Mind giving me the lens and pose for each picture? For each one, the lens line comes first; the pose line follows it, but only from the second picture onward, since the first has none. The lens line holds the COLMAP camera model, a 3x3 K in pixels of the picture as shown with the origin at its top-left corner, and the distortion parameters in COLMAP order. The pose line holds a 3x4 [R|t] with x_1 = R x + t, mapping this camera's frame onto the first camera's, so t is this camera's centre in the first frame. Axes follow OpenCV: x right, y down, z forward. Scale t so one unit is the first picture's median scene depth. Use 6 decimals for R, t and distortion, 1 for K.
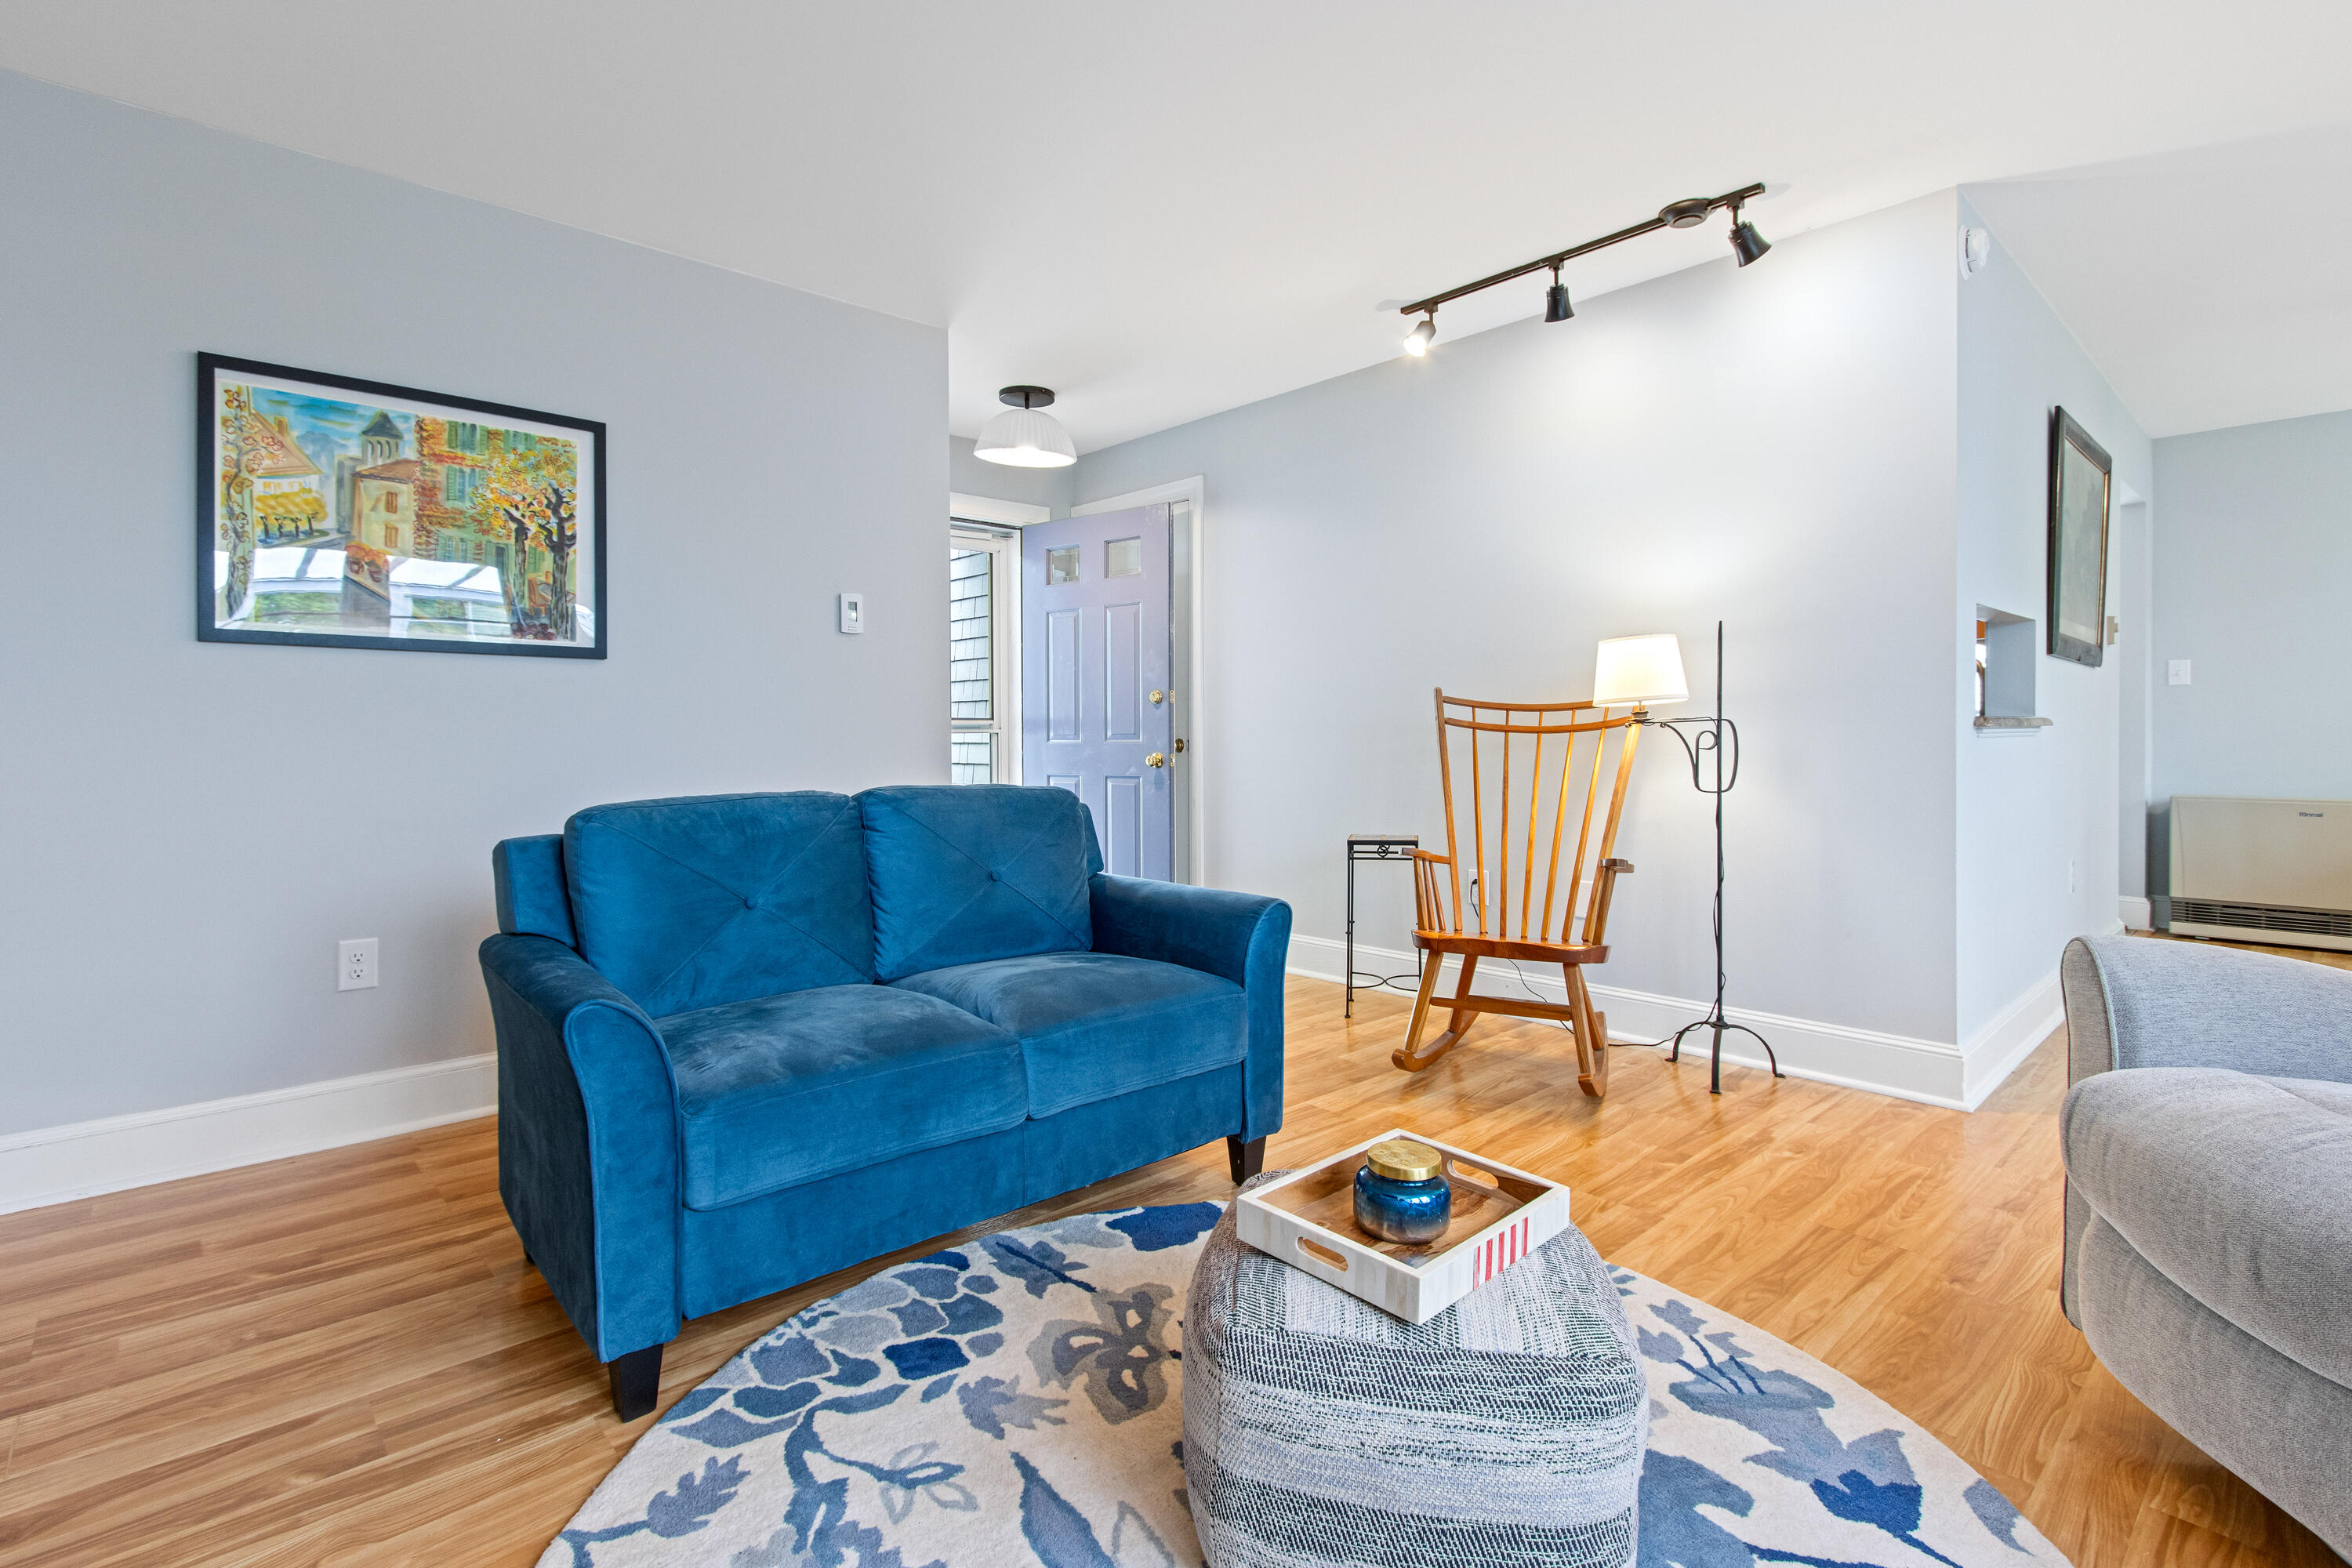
lens RADIAL K [[1116.8, 0, 1166.9], [0, 1116.8, 756.4], [0, 0, 1]] dist [0.002302, 0.000191]
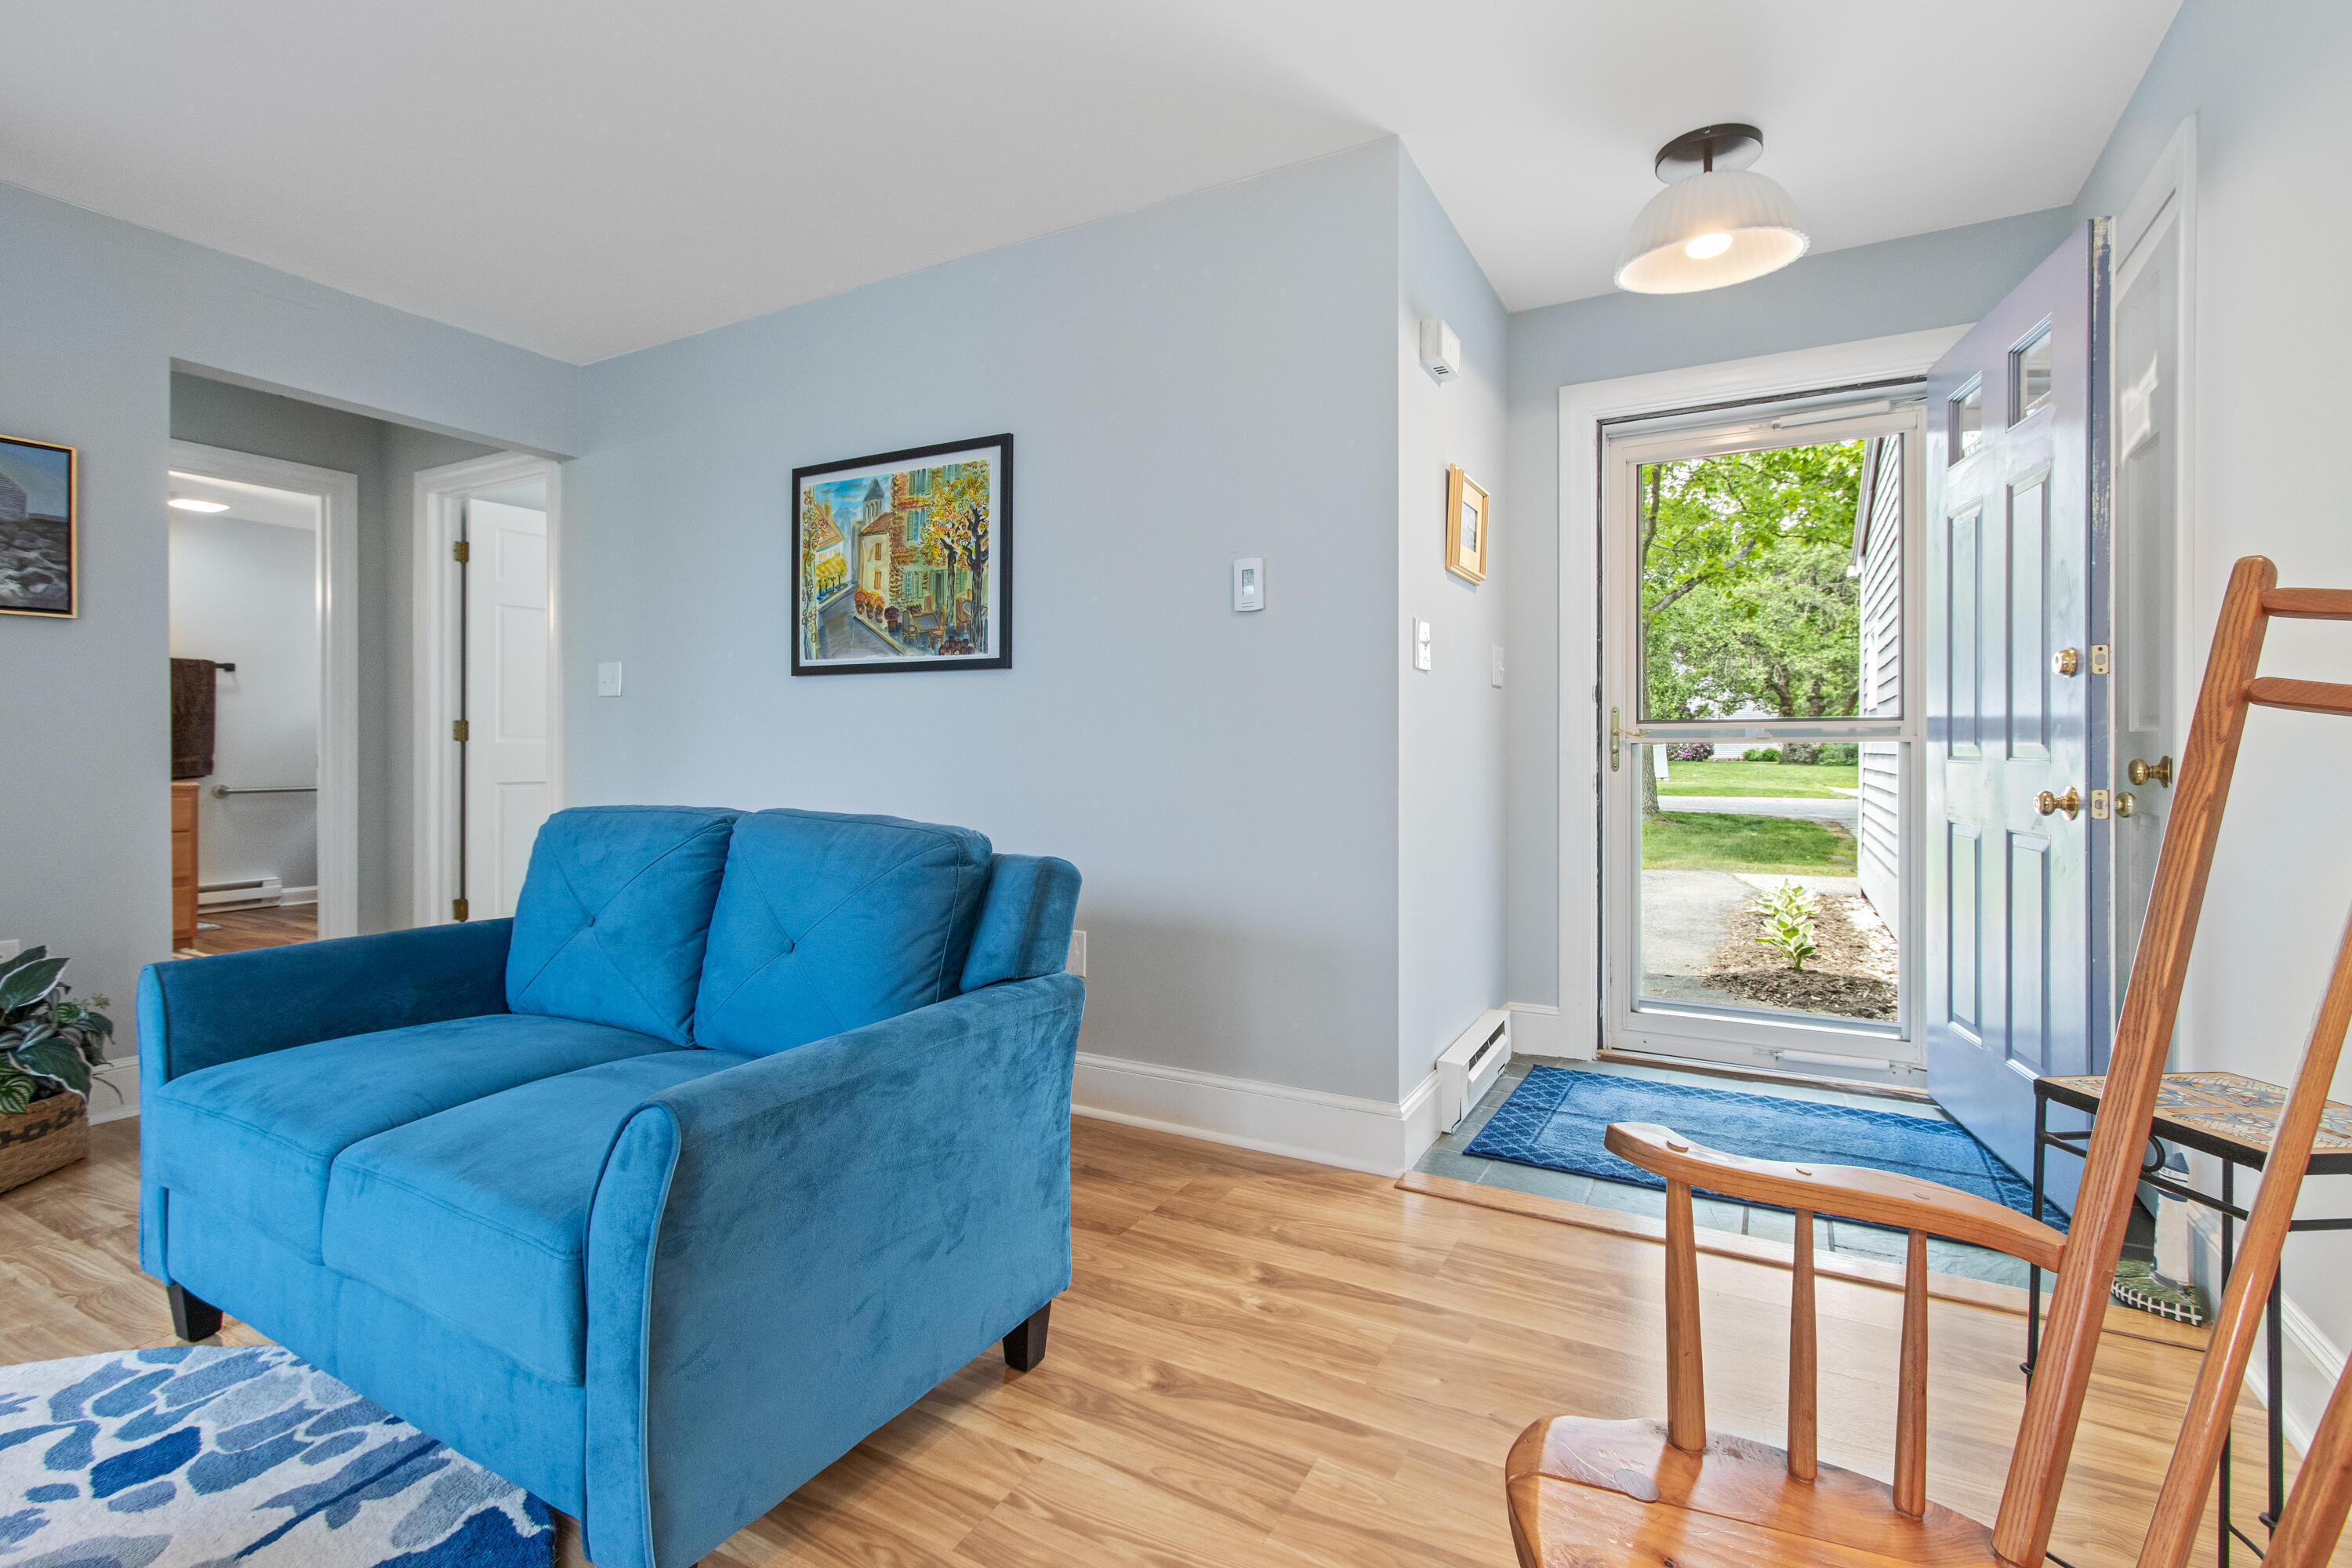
lens RADIAL K [[1091.7, 0, 1173.1], [0, 1091.7, 749.8], [0, 0, 1]] dist [0.002285, 0.000367]
pose [[0.316233, 0.005613, -0.948665, 0.586915], [-0.021612, 0.999766, -0.001289, -0.020001], [0.948435, 0.020910, 0.316280, 1.034826]]
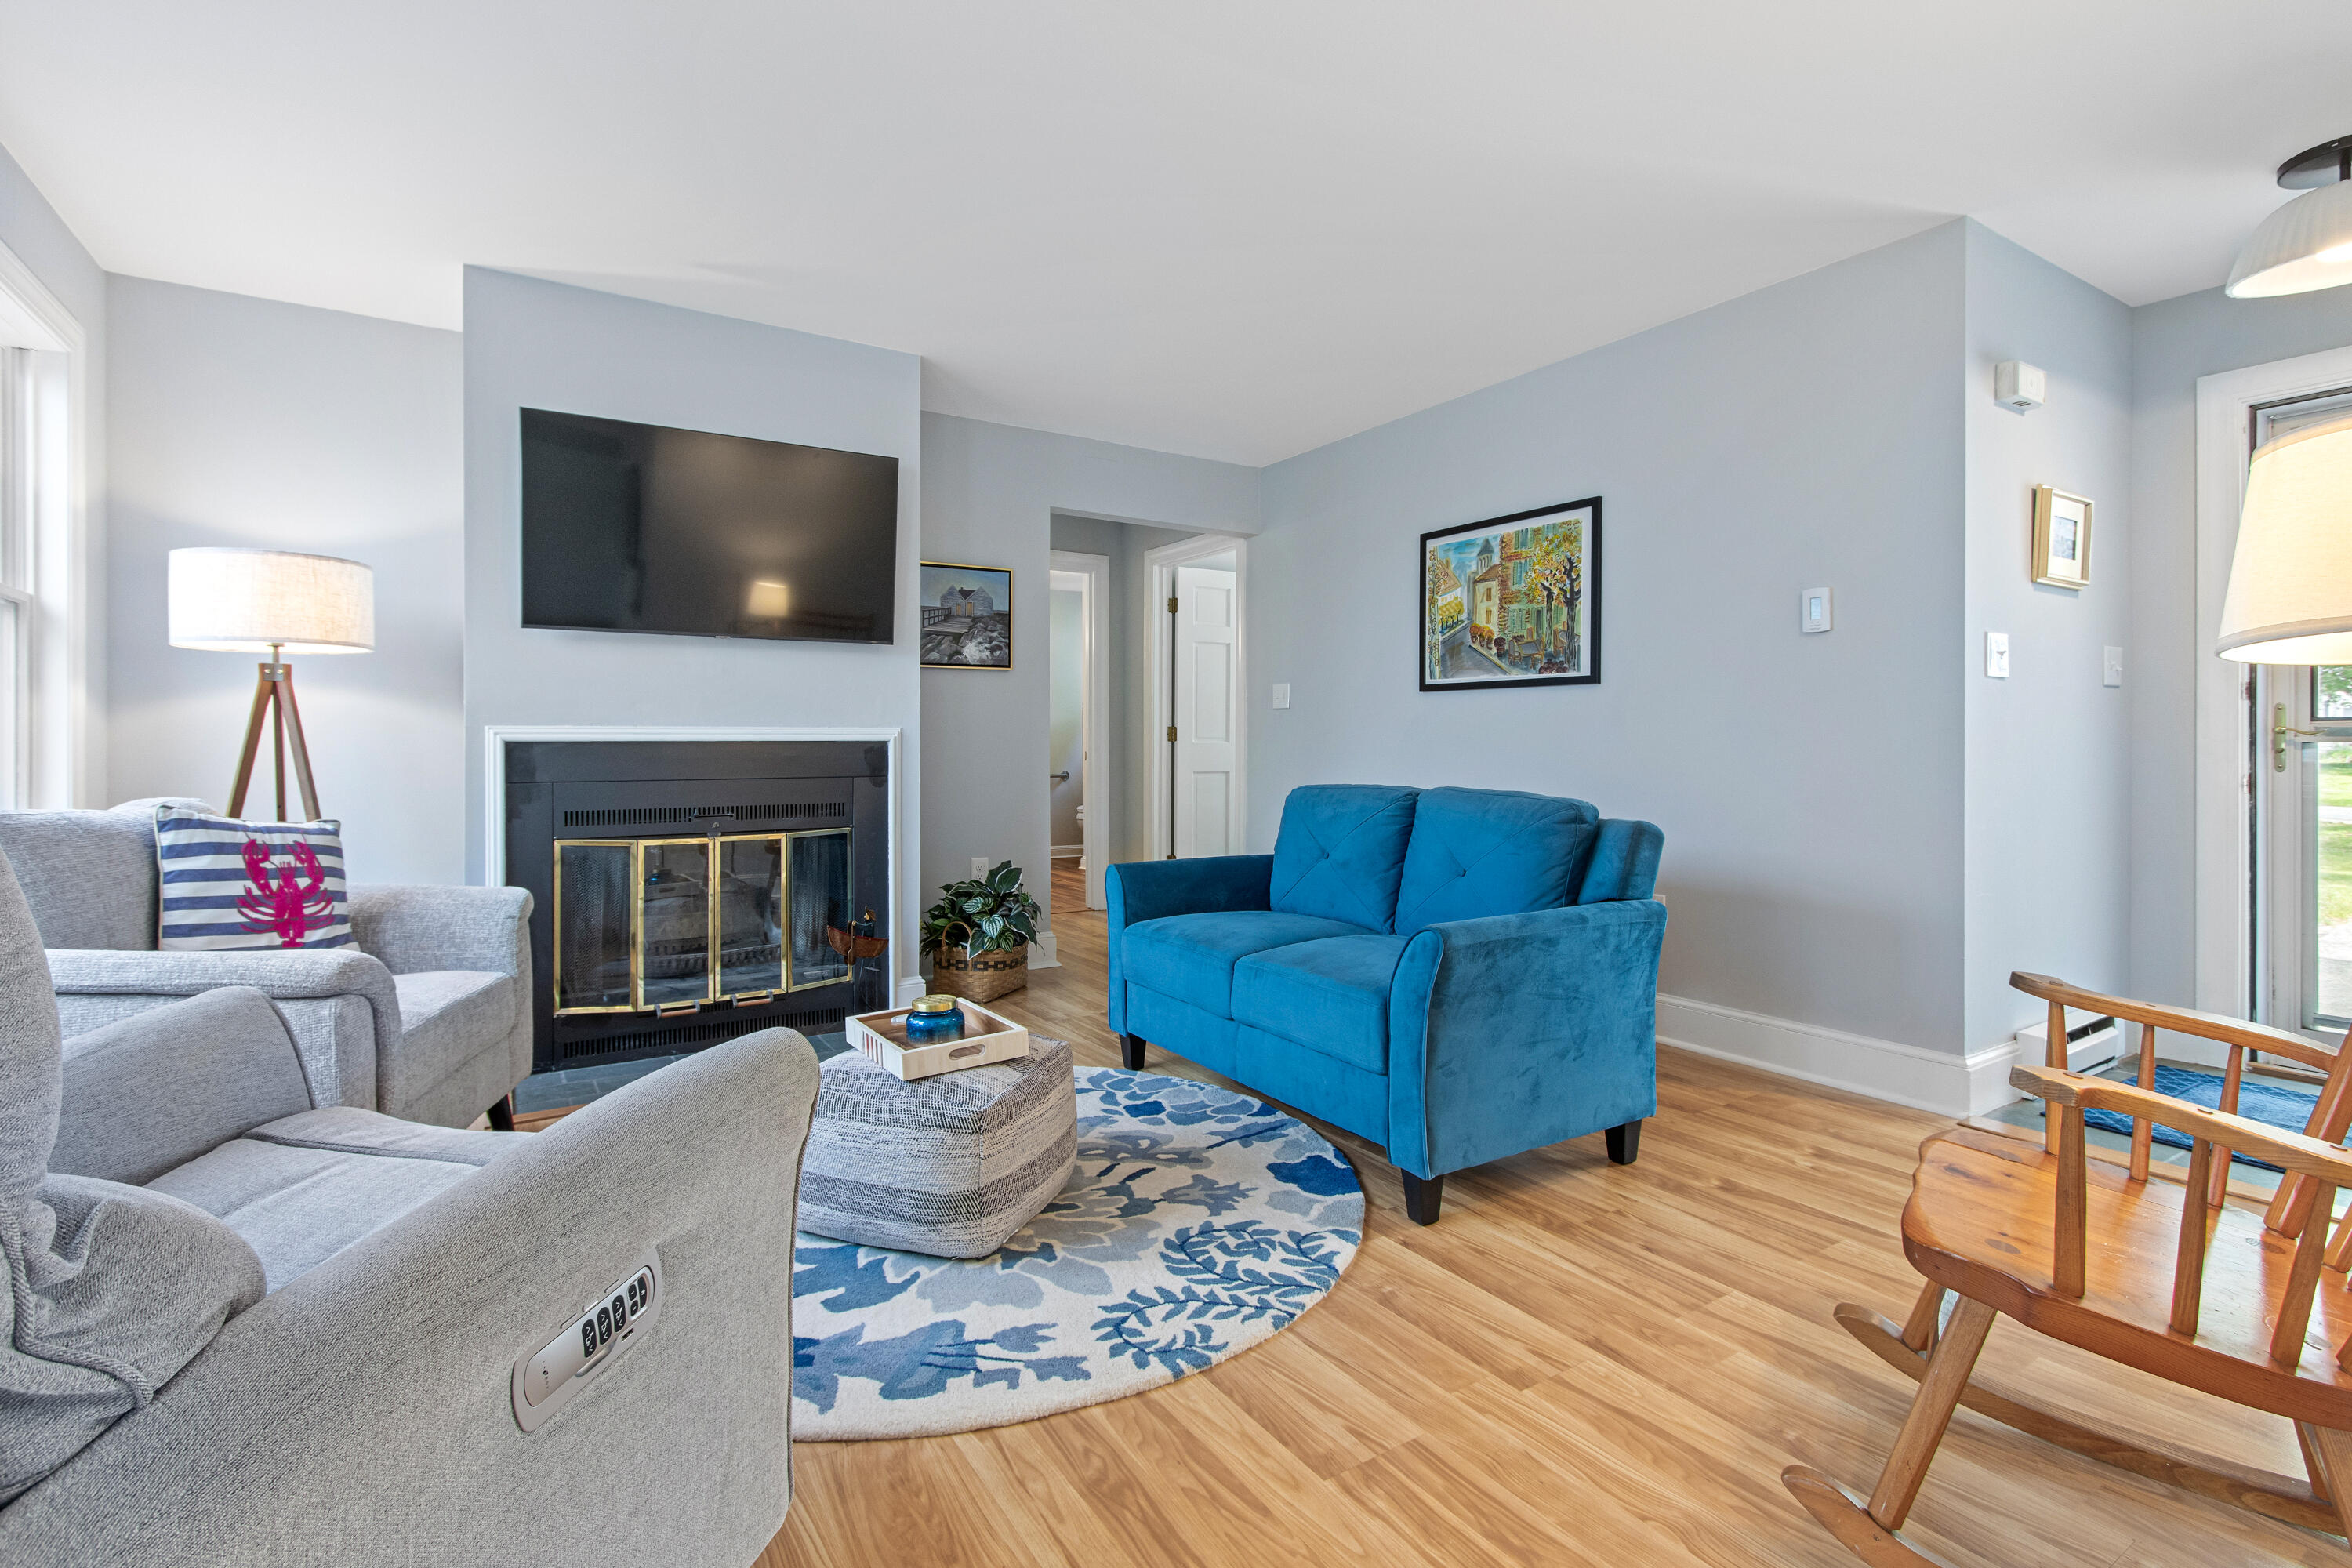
lens RADIAL K [[1102.1, 0, 1162.9], [0, 1102.1, 749.3], [0, 0, 1]] dist [0.002714, 0.000145]
pose [[-0.180384, 0.007006, -0.983571, 1.002456], [-0.020703, 0.999726, 0.010918, -0.020431], [0.983378, 0.022332, -0.180190, 0.925252]]
